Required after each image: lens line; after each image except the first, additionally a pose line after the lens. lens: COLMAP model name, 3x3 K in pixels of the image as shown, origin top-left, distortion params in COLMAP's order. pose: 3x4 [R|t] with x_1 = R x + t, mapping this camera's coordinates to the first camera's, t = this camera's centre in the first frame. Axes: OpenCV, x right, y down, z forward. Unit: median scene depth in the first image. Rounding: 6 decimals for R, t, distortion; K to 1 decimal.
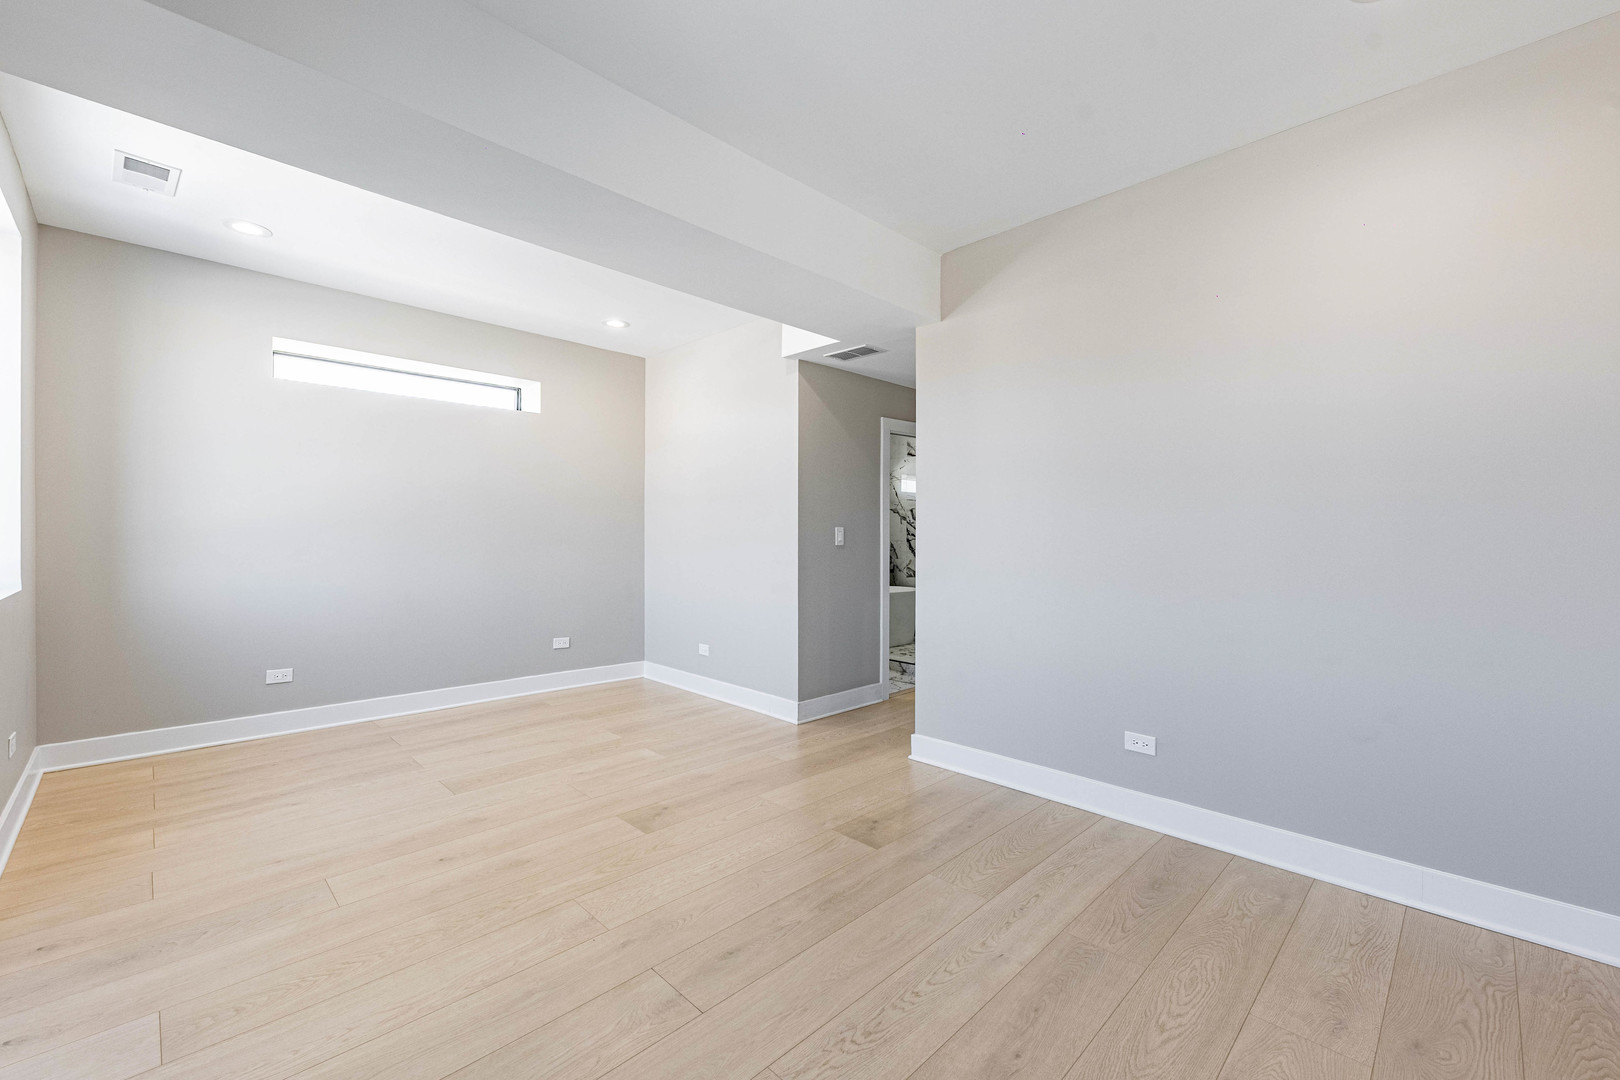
lens RADIAL K [[661.6, 0, 807.3], [0, 661.6, 540.3], [0, 0, 1]] dist [0.005275, -0.001872]
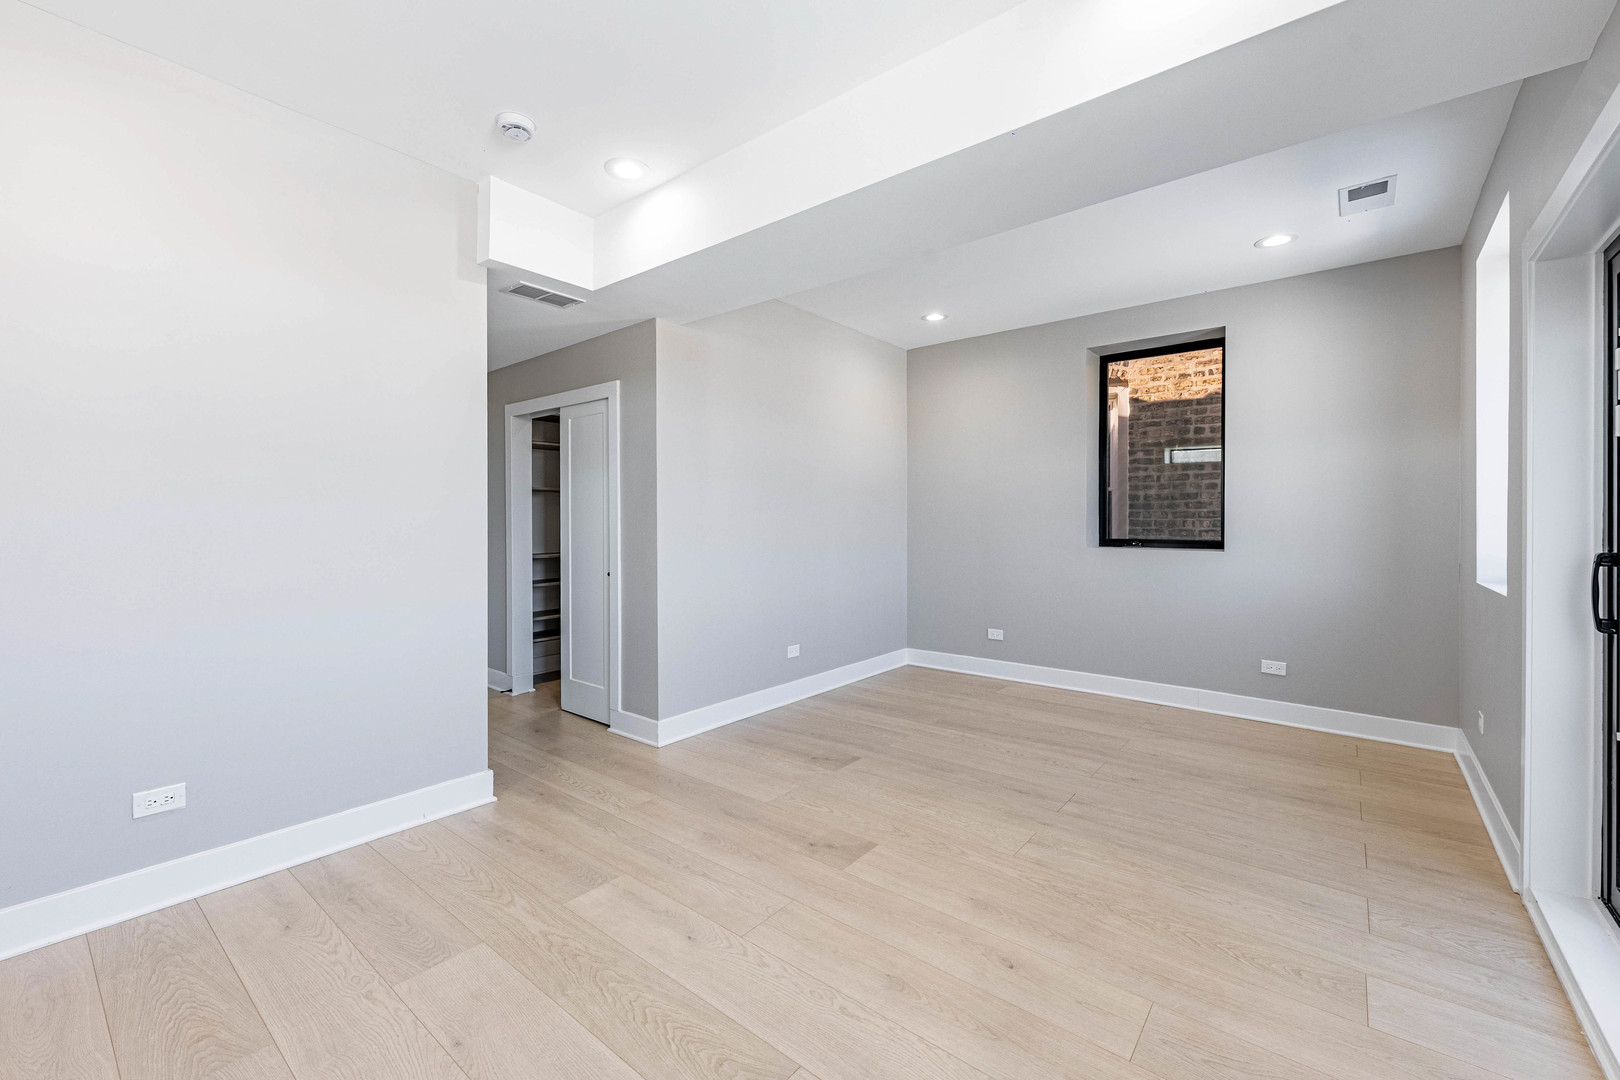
lens RADIAL K [[661.6, 0, 813.0], [0, 661.6, 524.9], [0, 0, 1]] dist [0.005275, -0.001872]
pose [[-0.113323, -0.008145, 0.993525, -1.077195], [0.007826, 0.999928, 0.009090, -0.011715], [-0.993527, 0.008806, -0.113252, 1.116965]]
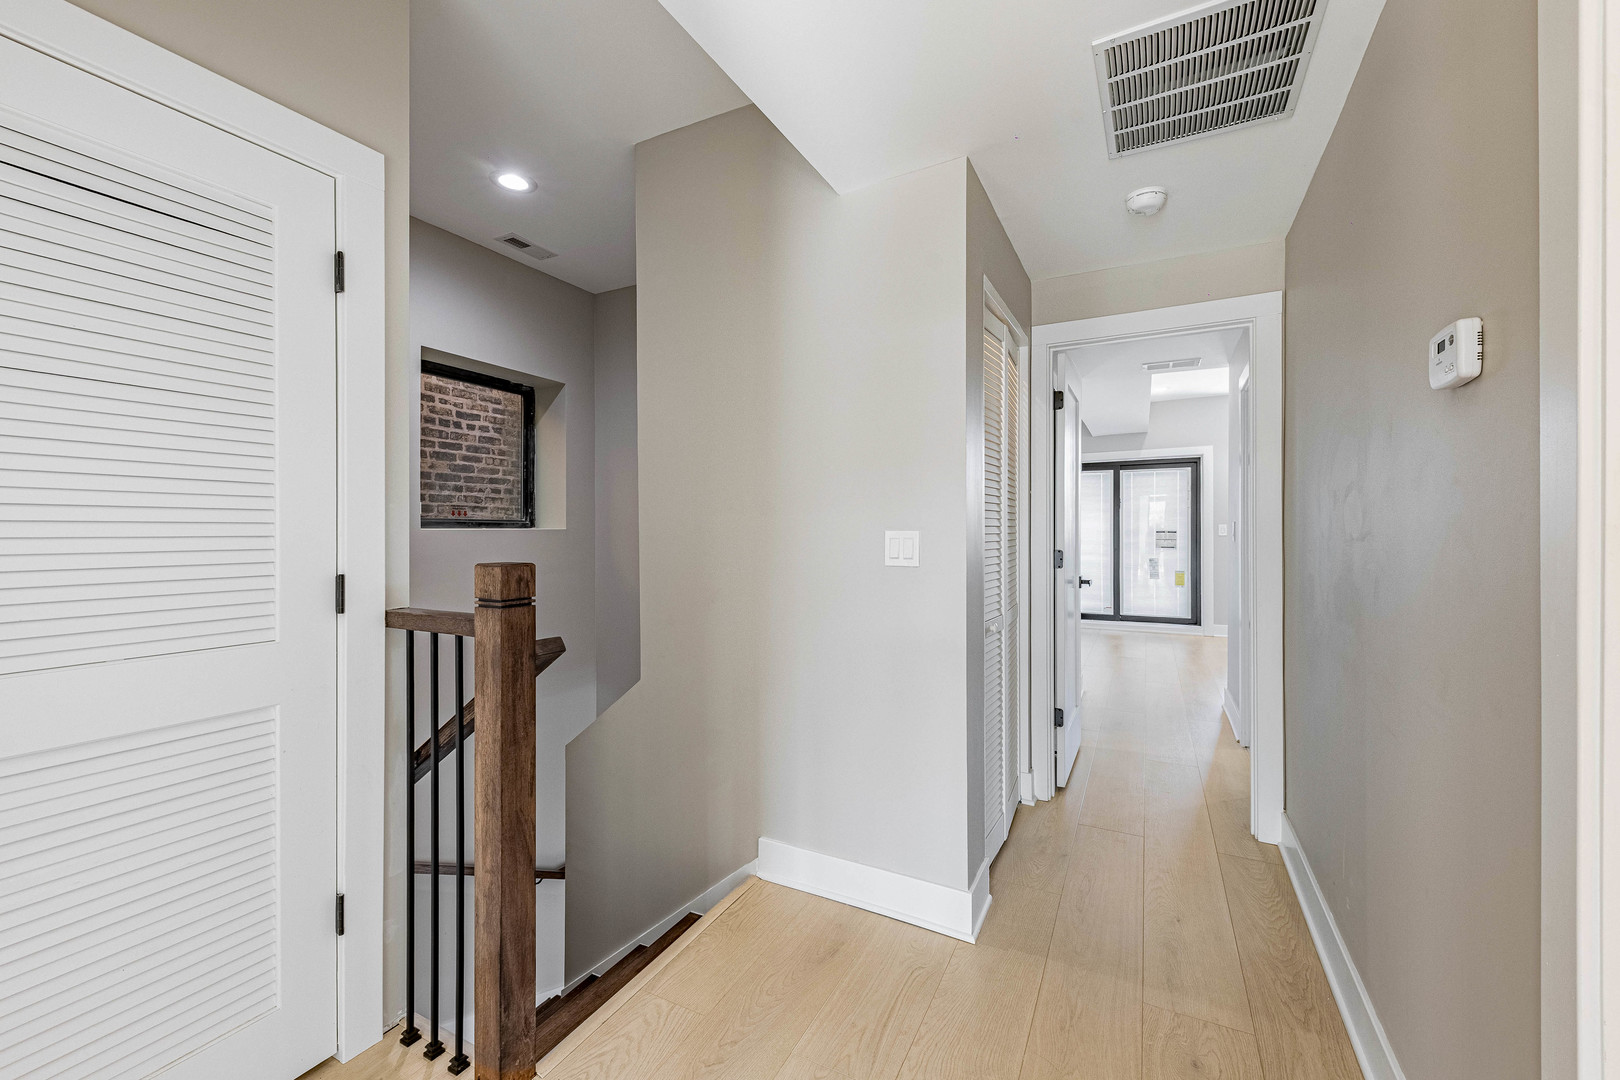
lens RADIAL K [[661.6, 0, 797.5], [0, 661.6, 532.5], [0, 0, 1]] dist [0.005275, -0.001872]
pose [[-0.953255, -0.006942, -0.302087, 0.801696], [-0.009739, 0.999923, 0.007751, -0.002902], [0.302010, 0.010331, -0.953249, 1.996831]]
